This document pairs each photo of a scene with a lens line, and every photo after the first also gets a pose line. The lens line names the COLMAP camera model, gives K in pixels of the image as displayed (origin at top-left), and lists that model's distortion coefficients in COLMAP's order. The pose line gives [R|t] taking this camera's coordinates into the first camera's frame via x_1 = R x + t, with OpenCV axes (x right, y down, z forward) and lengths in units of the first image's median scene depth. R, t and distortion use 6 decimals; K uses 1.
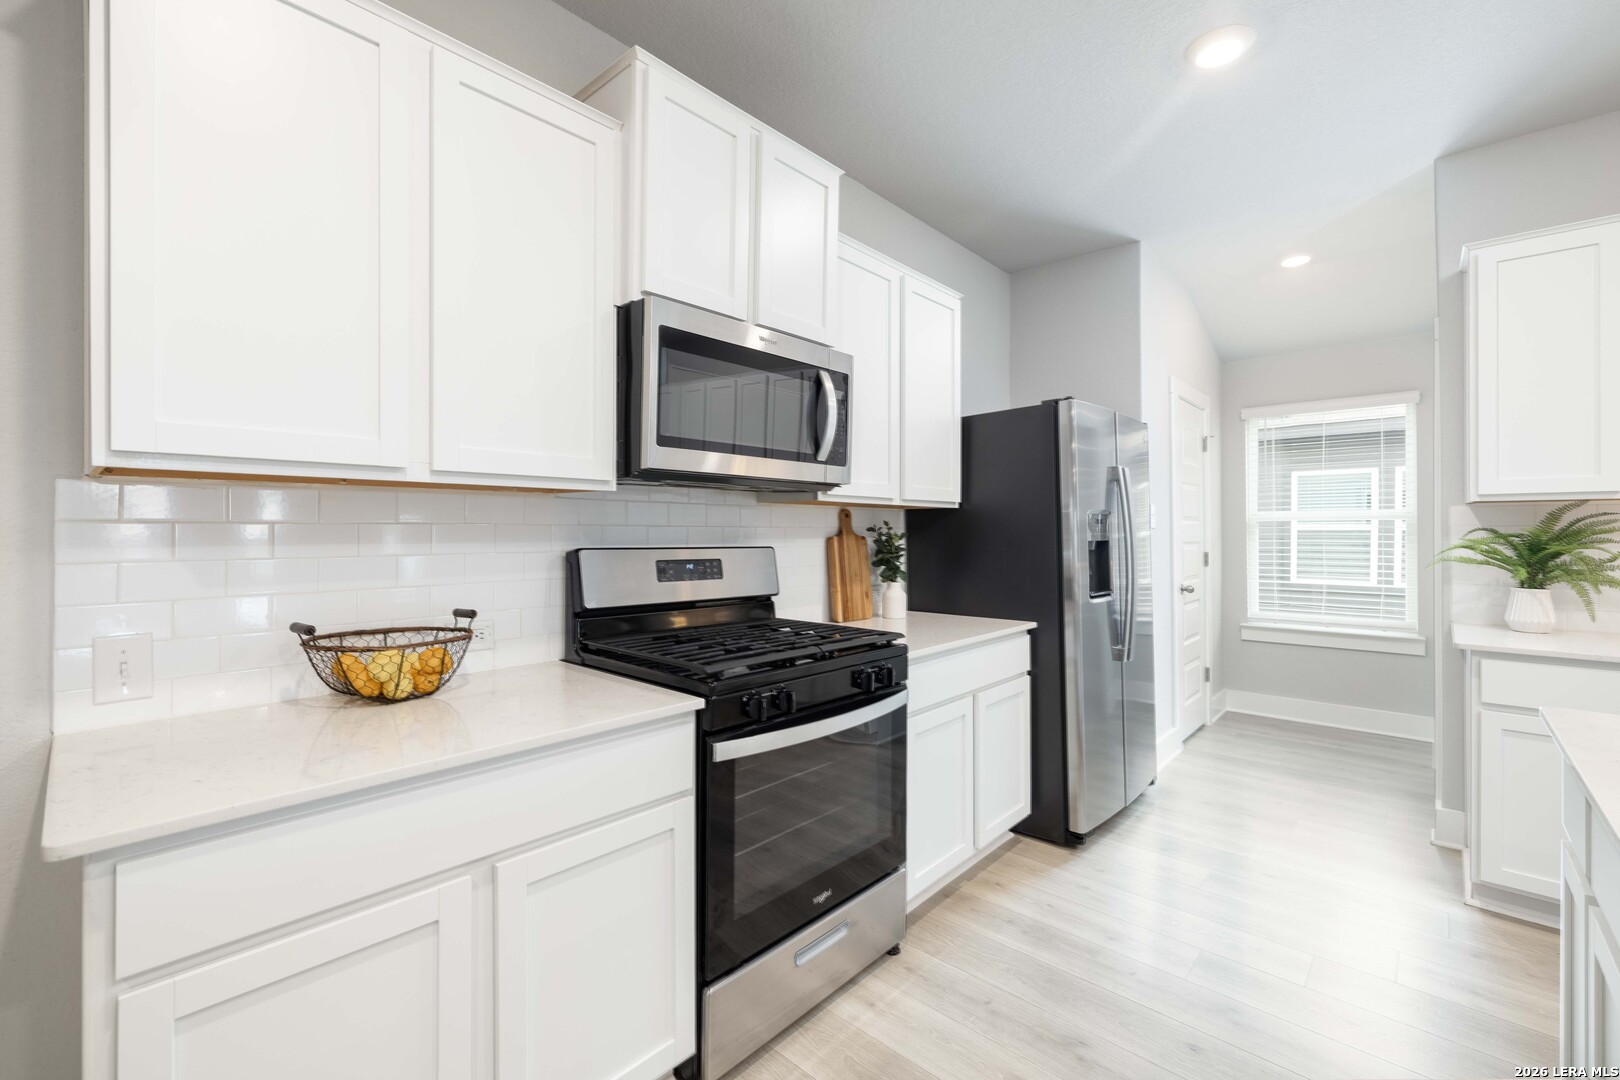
lens RADIAL K [[684.1, 0, 810.6], [0, 684.1, 532.2], [0, 0, 1]] dist [-0.000428, 0.000017]
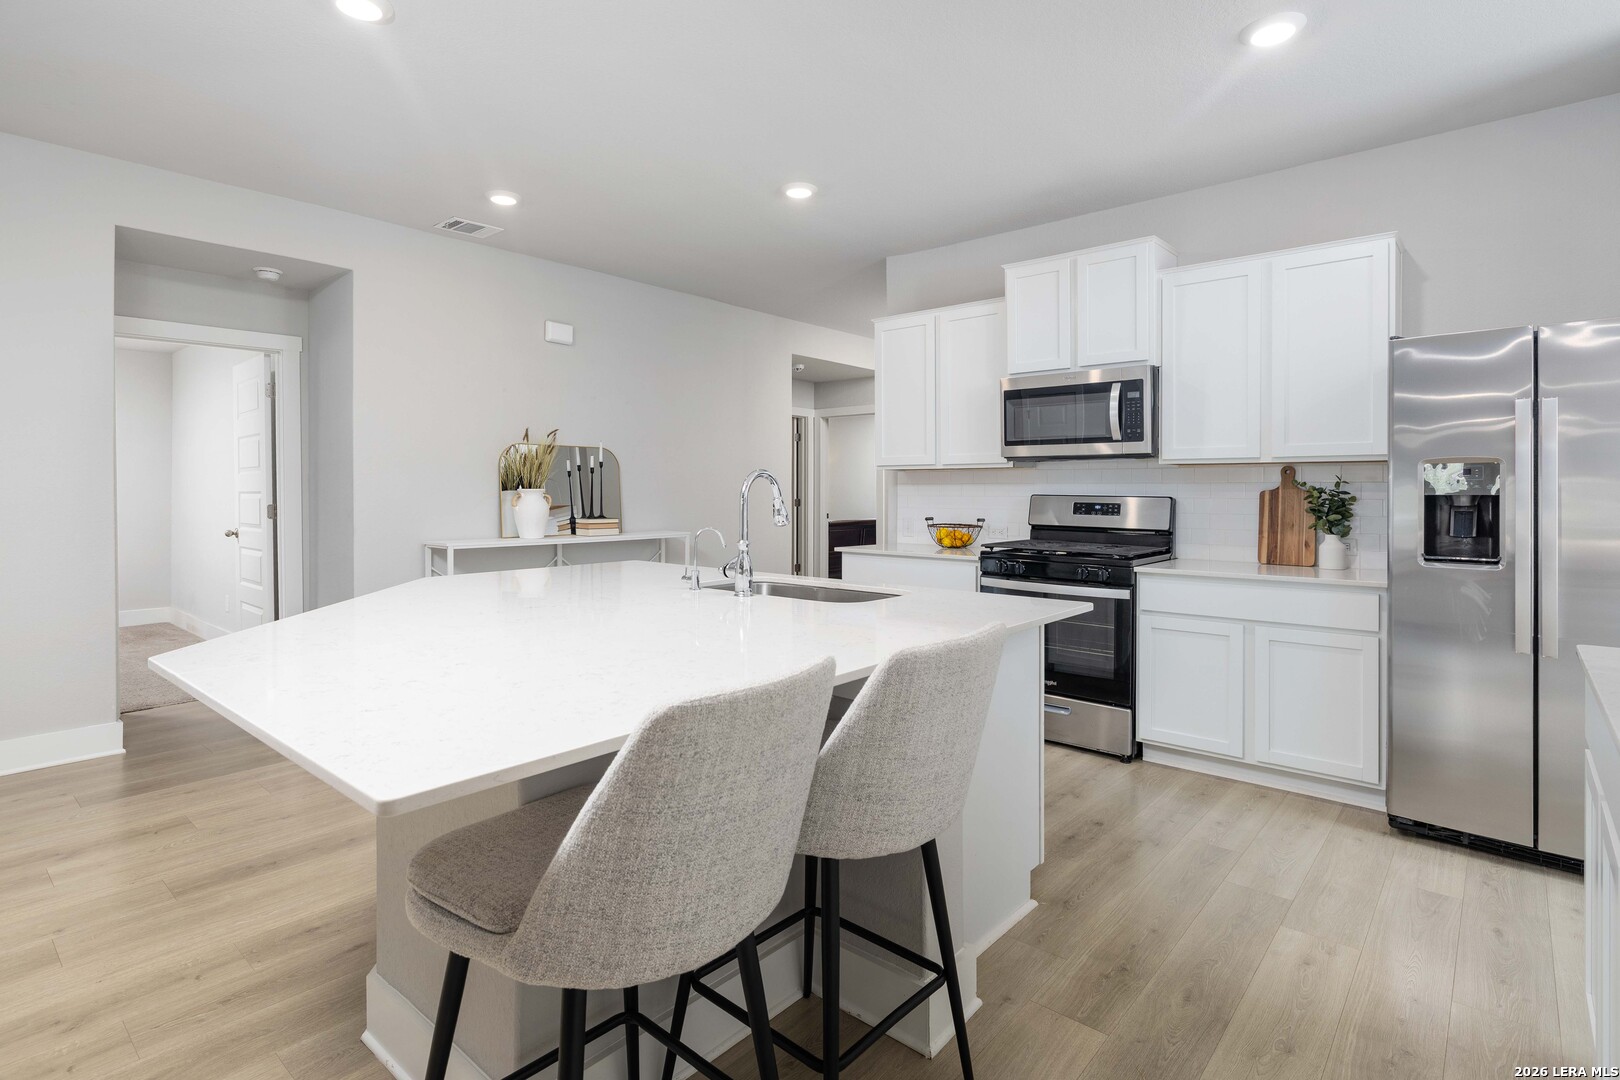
lens RADIAL K [[805.7, 0, 803.1], [0, 805.7, 493.6], [0, 0, 1]] dist [-0.004682, 0.000460]
pose [[0.025995, 0.003418, -0.999656, 1.744745], [-0.004543, 0.999984, 0.003301, 0.013734], [0.999652, 0.004456, 0.026010, 0.219717]]
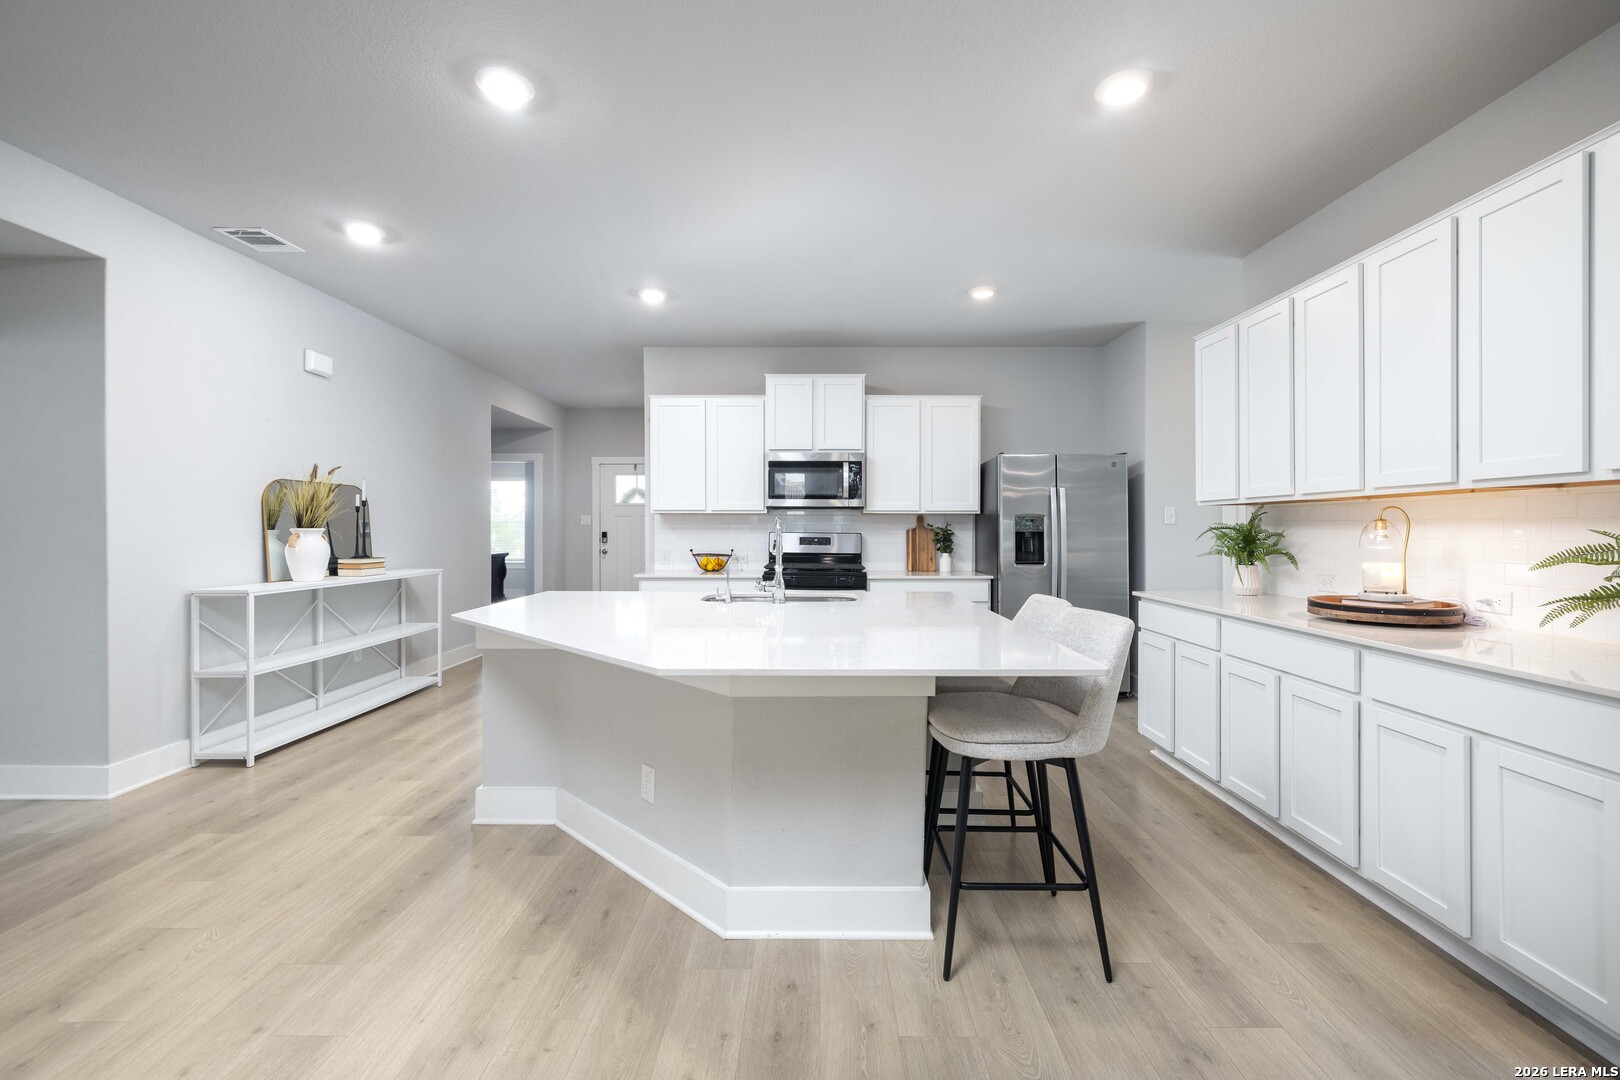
lens RADIAL K [[684.1, 0, 810.6], [0, 684.1, 532.2], [0, 0, 1]] dist [-0.000428, 0.000017]
pose [[0.673170, 0.004953, -0.739471, 1.689959], [-0.003276, 0.999988, 0.003717, 0.010792], [0.739480, -0.000080, 0.673178, -0.745109]]
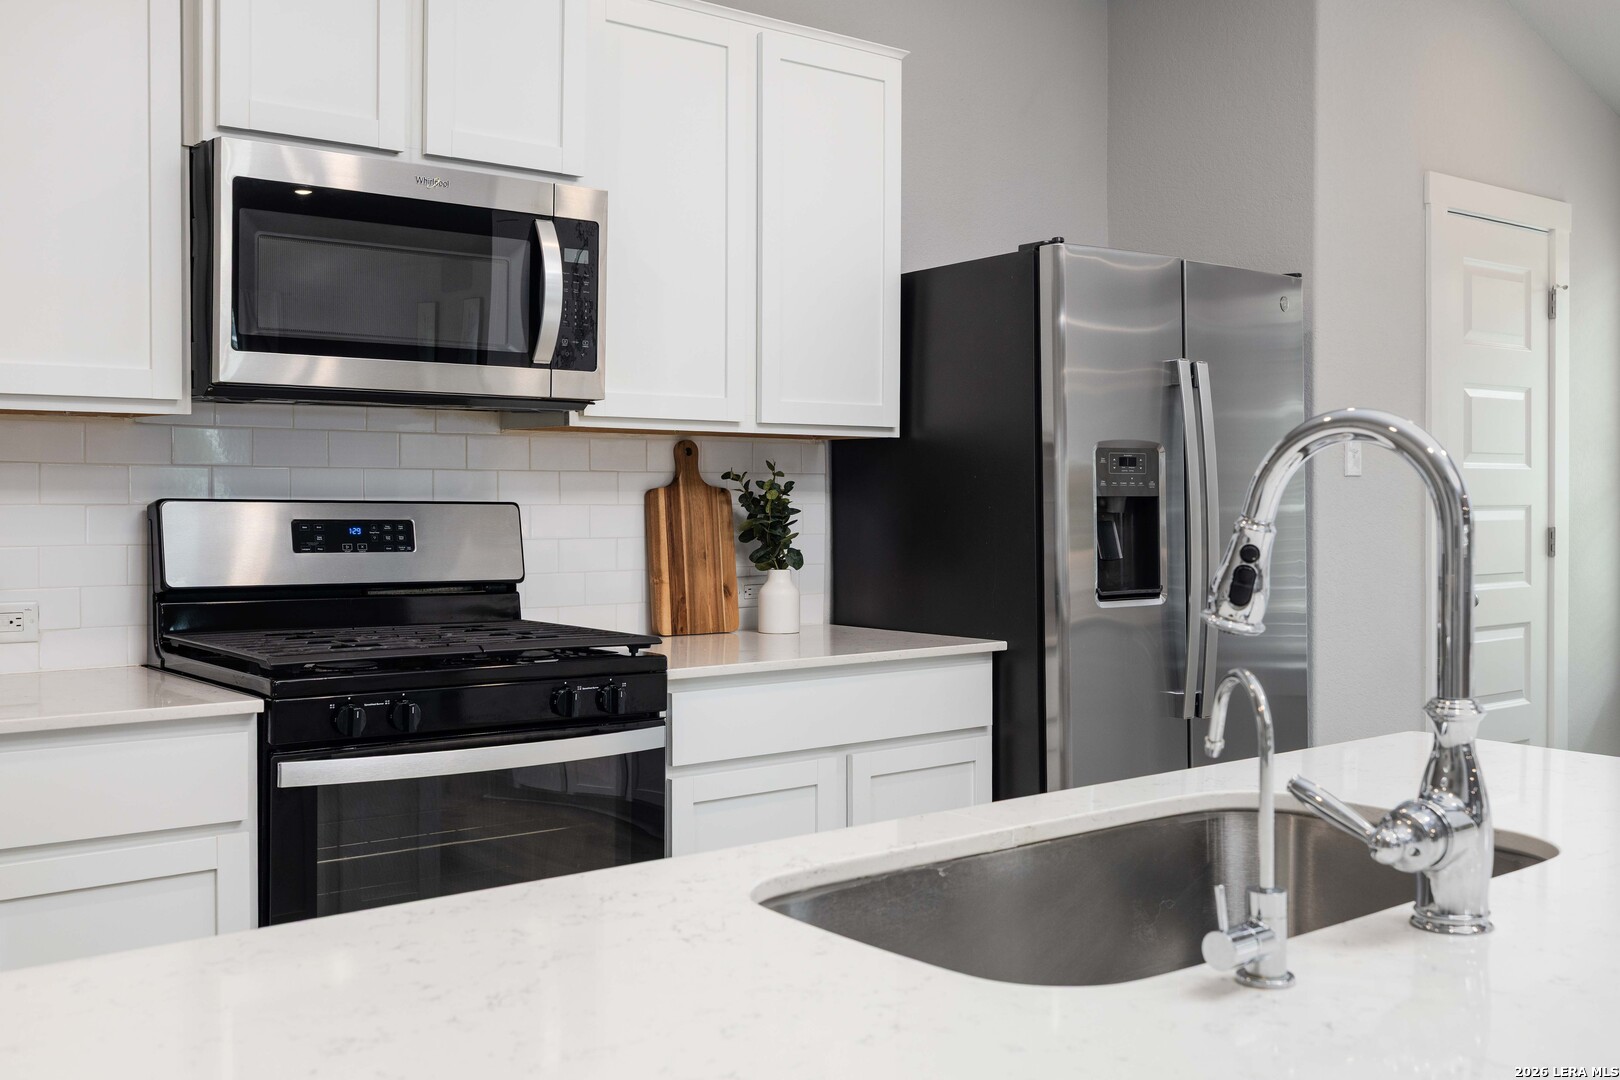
lens RADIAL K [[1608.6, 0, 810.0], [0, 1608.6, 540.0], [0, 0, 1]] dist [0.011960, 0.001397]
pose [[0.988569, 0.006148, -0.150645, 0.461069], [-0.002095, 0.999632, 0.027046, 0.016779], [0.150756, -0.026421, 0.988218, -0.413243]]
